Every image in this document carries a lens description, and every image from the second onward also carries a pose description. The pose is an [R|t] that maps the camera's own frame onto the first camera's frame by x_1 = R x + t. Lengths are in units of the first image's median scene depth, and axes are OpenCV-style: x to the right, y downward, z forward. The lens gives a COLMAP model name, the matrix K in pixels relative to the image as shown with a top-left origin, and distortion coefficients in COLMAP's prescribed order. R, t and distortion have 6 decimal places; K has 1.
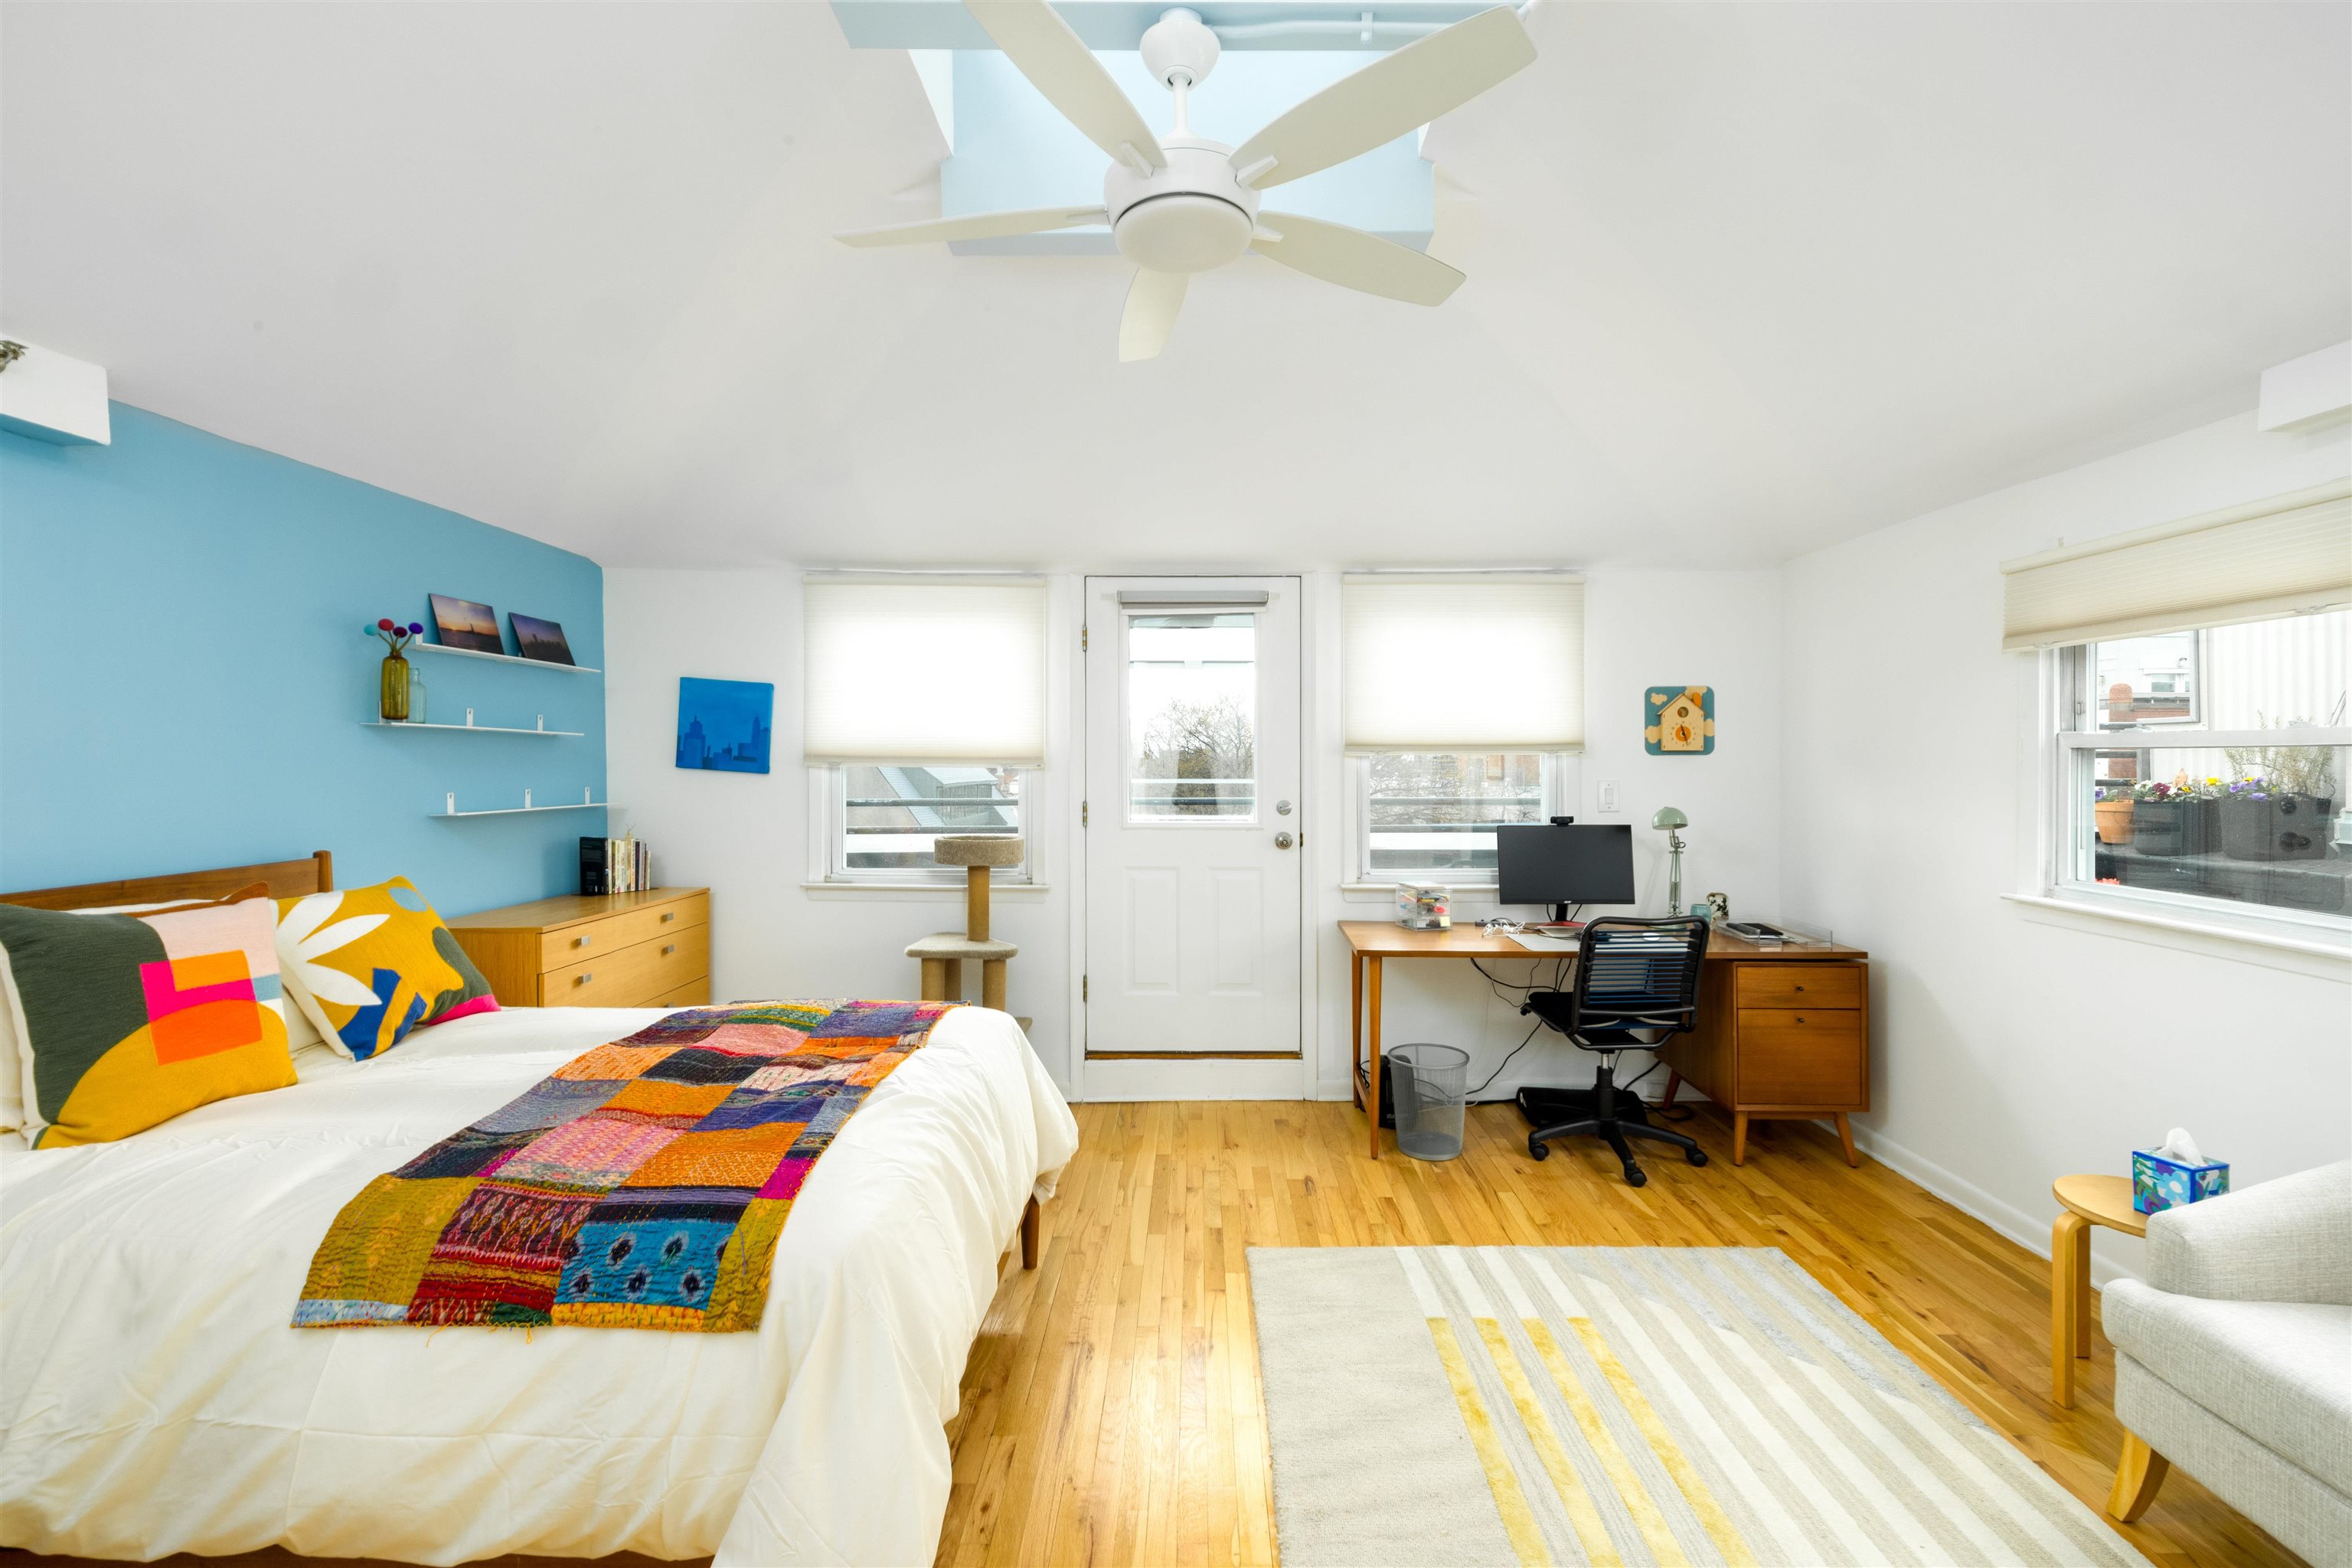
lens RADIAL K [[985.1, 0, 1176.0], [0, 985.1, 784.0], [0, 0, 1]] dist [0.000169, 0.000052]
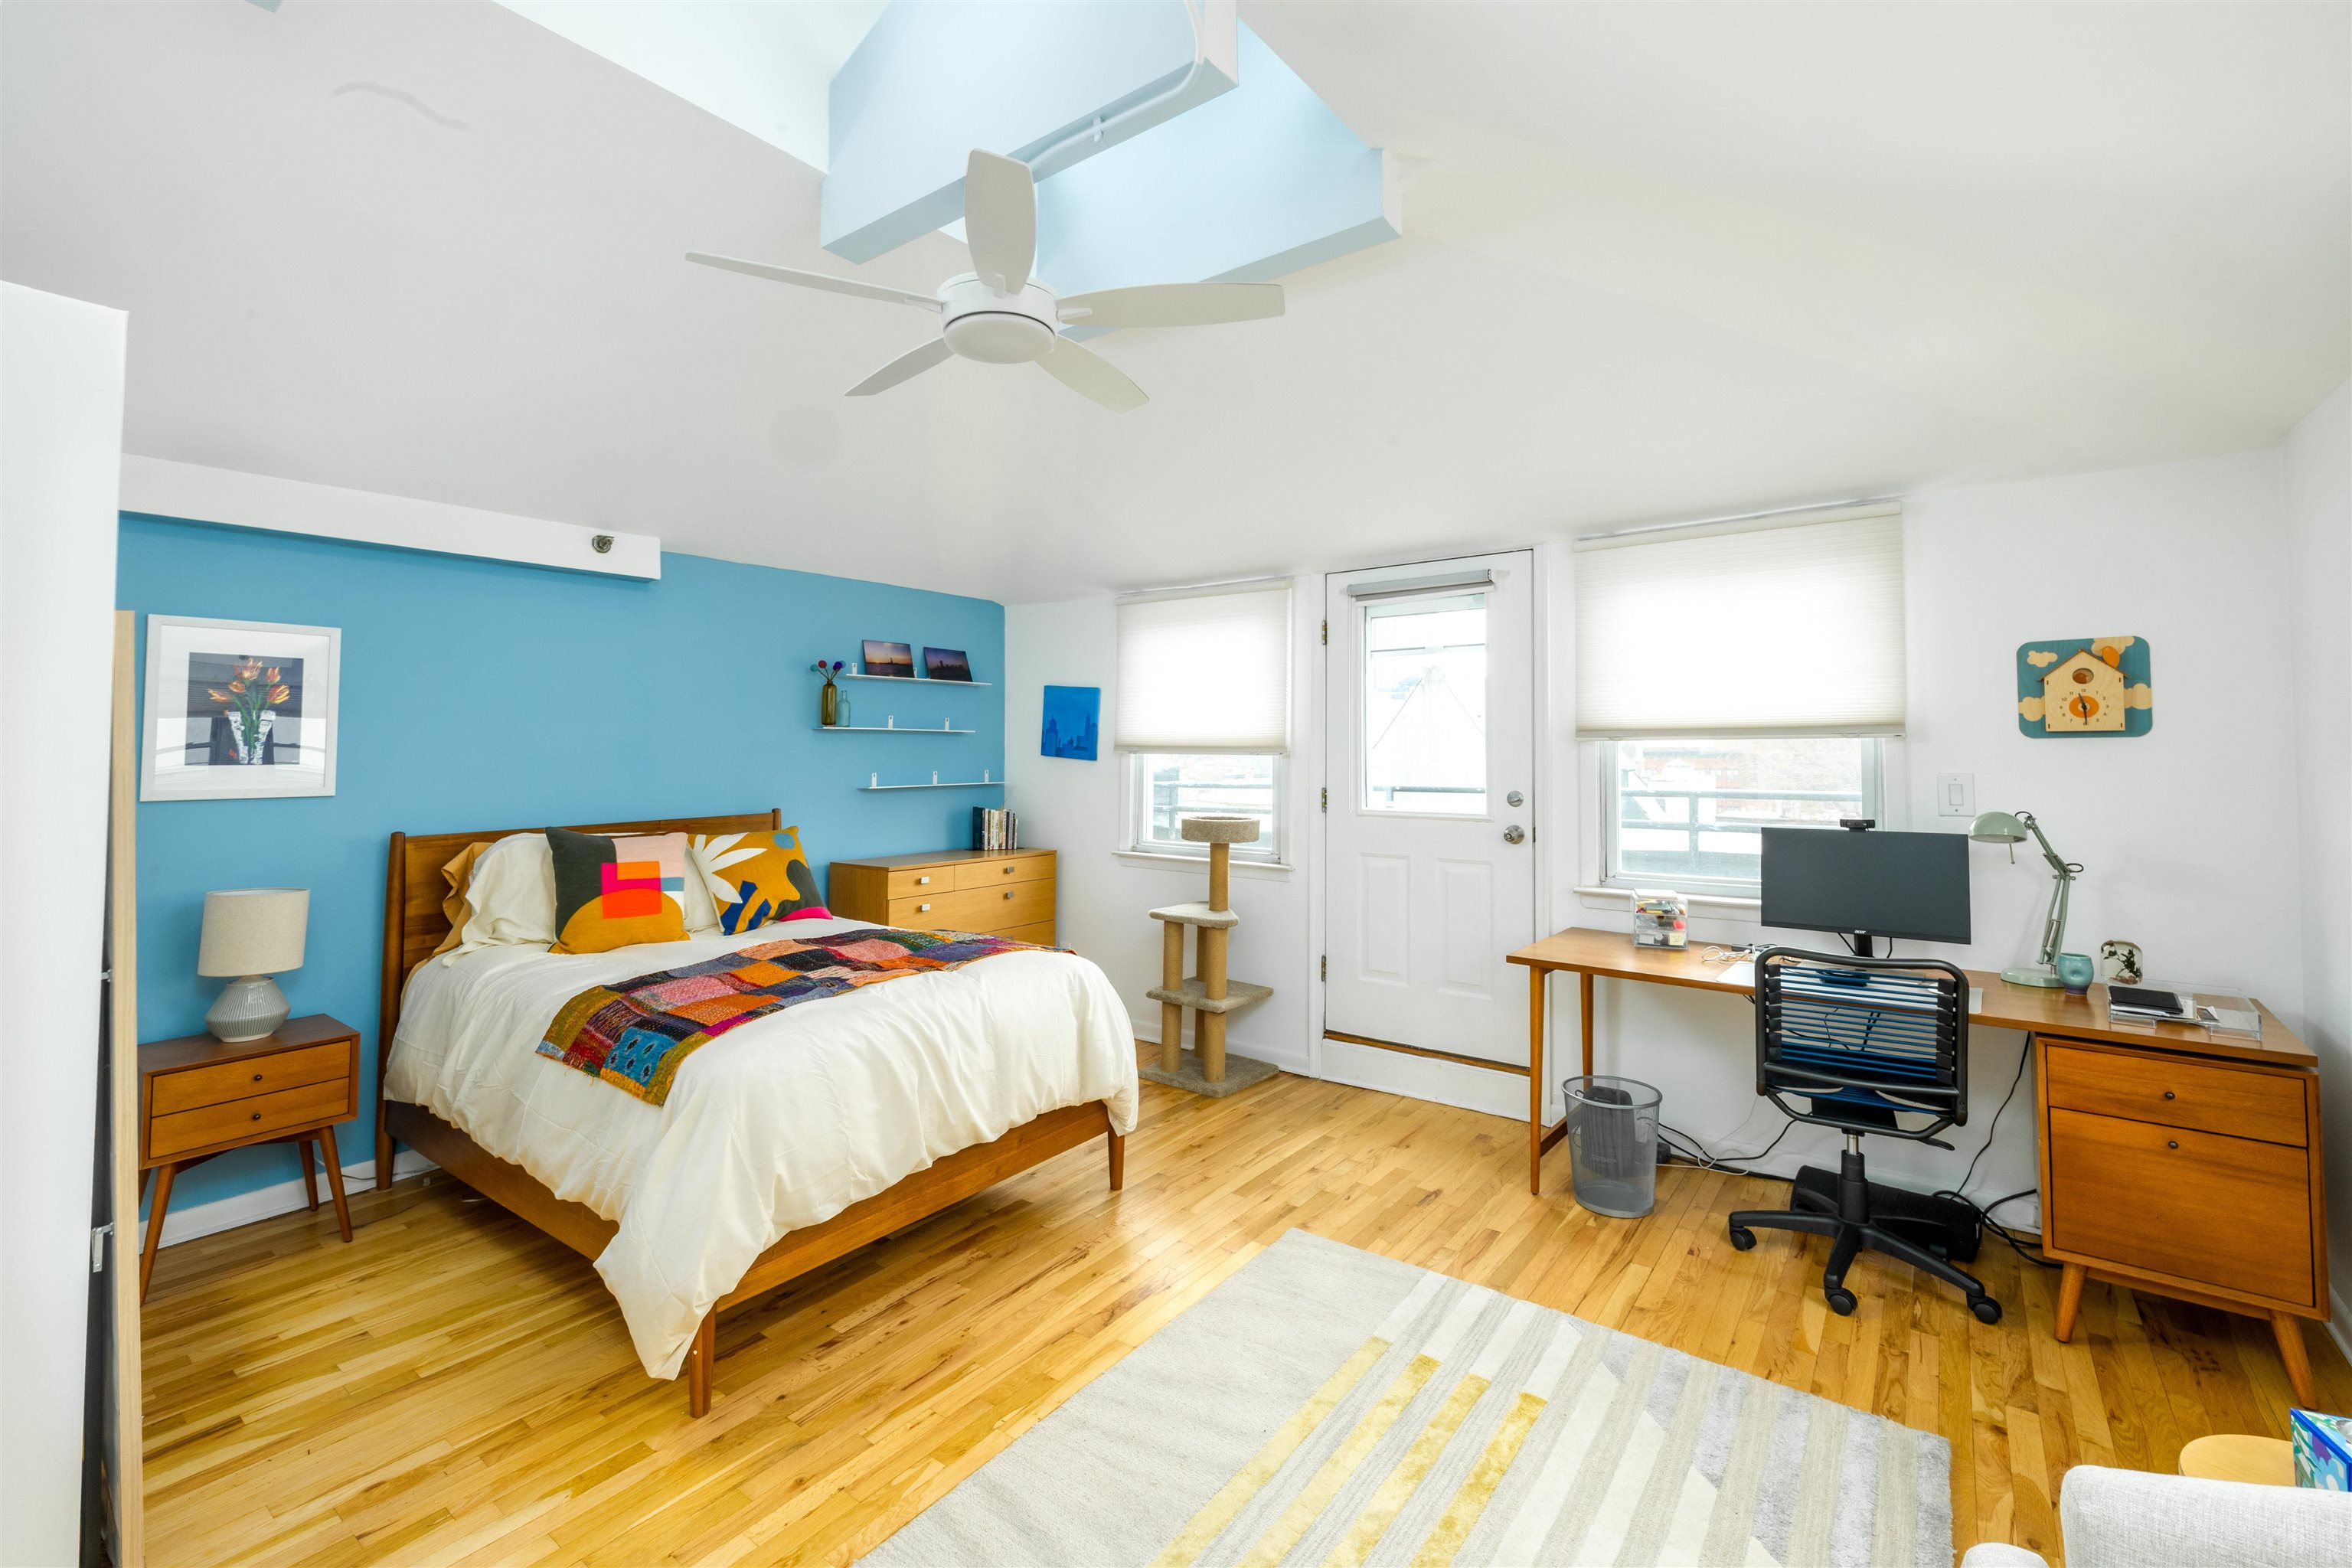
lens RADIAL K [[996.7, 0, 1174.7], [0, 996.7, 725.8], [0, 0, 1]] dist [-0.000025, 0.000037]
pose [[0.803075, -0.017651, -0.595616, 0.438978], [-0.008166, 0.999141, -0.040620, -0.004181], [0.595822, 0.037485, 0.802242, 0.057802]]
